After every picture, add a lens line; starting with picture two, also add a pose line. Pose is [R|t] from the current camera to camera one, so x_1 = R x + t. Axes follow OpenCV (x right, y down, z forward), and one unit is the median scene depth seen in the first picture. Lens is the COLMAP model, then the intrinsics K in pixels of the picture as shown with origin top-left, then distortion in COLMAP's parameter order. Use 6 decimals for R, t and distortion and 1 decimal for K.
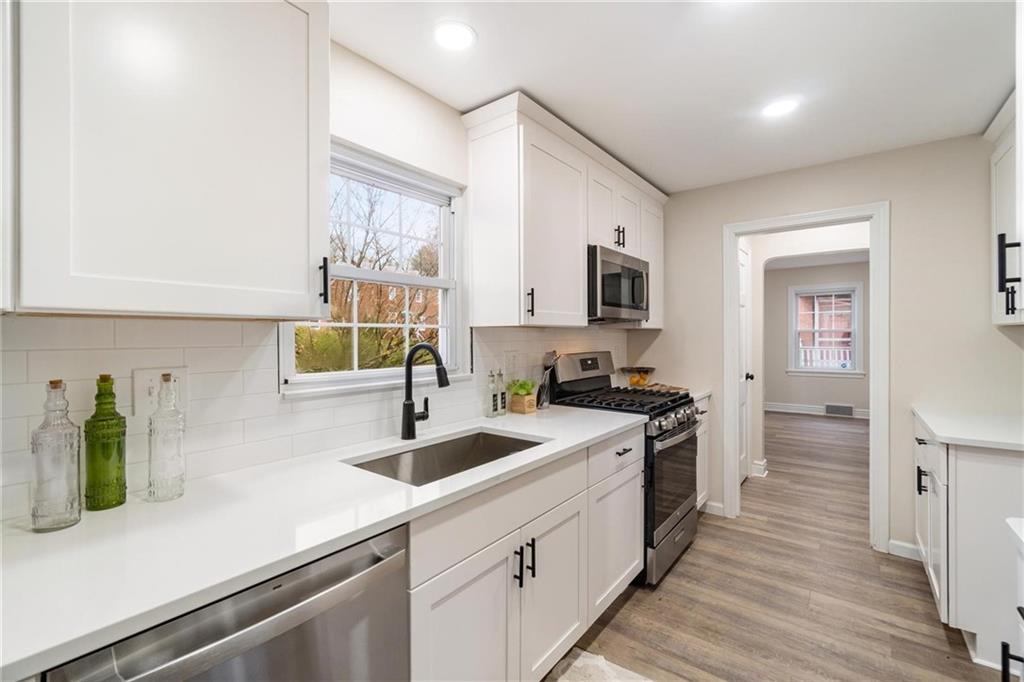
lens RADIAL K [[445.5, 0, 510.3], [0, 445.5, 335.9], [0, 0, 1]] dist [0.000119, 0.000113]
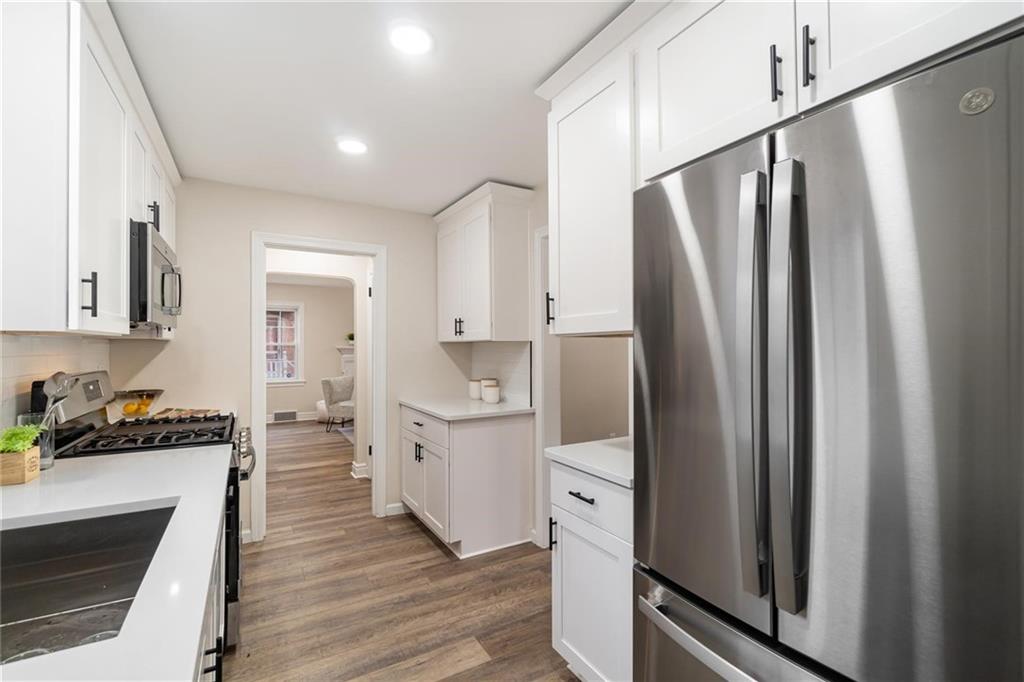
lens RADIAL K [[449.7, 0, 512.0], [0, 449.7, 341.0], [0, 0, 1]] dist [-0.003697, -0.000297]
pose [[0.367825, 0.016909, 0.929741, -0.286508], [0.000011, 0.999835, -0.018188, 0.000904], [-0.929895, 0.006700, 0.367764, 0.203105]]
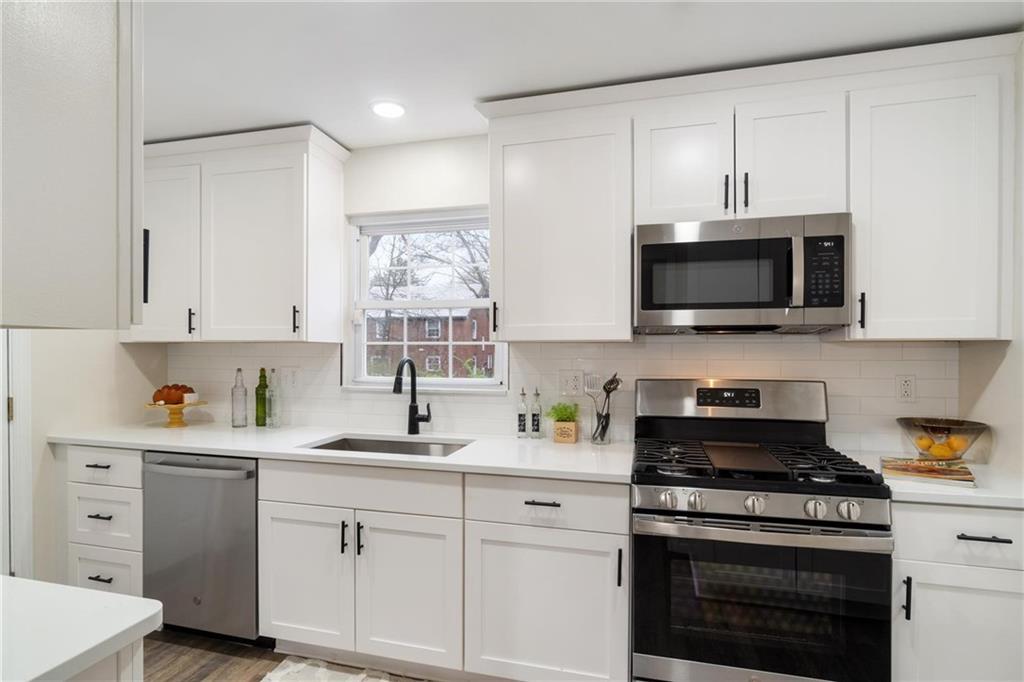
lens RADIAL K [[515.6, 0, 508.3], [0, 515.6, 354.3], [0, 0, 1]] dist [0.001179, 0.000092]
pose [[0.394455, 0.010155, -0.918859, 0.962021], [-0.004981, 0.999948, 0.008913, -0.005982], [0.918902, 0.001061, 0.394485, 0.537750]]
